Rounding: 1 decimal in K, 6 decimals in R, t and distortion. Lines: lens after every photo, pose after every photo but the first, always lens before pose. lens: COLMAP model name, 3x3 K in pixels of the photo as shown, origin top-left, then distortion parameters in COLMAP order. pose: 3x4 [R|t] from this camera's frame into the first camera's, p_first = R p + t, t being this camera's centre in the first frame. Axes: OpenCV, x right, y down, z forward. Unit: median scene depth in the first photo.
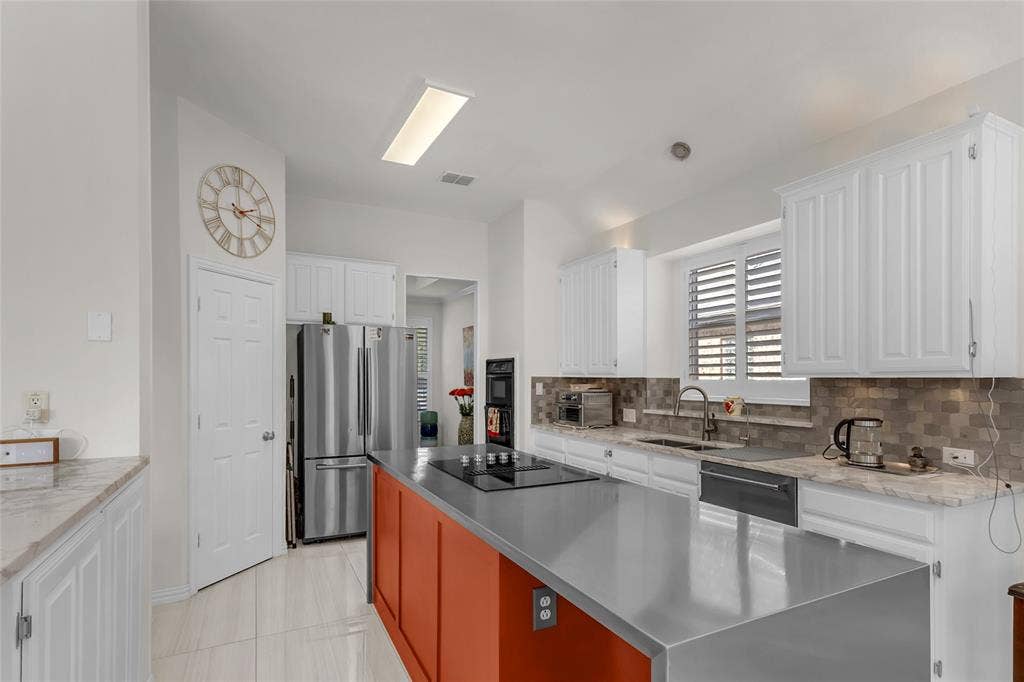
lens RADIAL K [[498.8, 0, 530.3], [0, 498.8, 373.9], [0, 0, 1]] dist [0.012157, 0.000058]
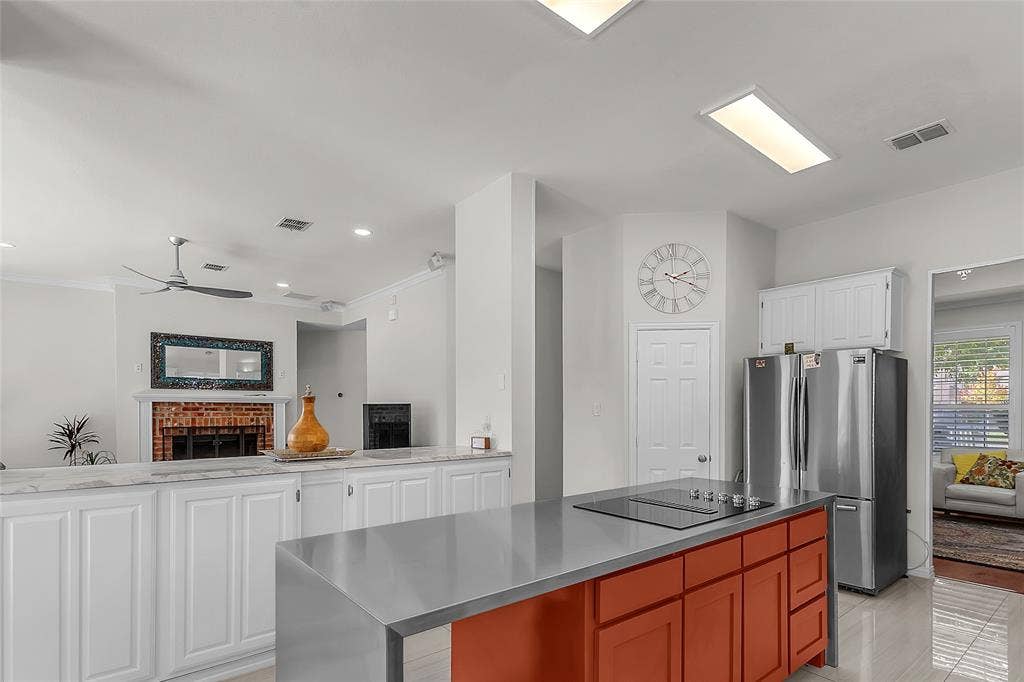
lens RADIAL K [[498.8, 0, 513.8], [0, 498.8, 410.5], [0, 0, 1]] dist [0.012157, 0.000058]
pose [[0.204447, 0.002512, -0.978874, 0.560414], [0.003883, 0.999987, 0.003377, 0.003430], [0.978870, -0.004491, 0.204434, 0.343466]]
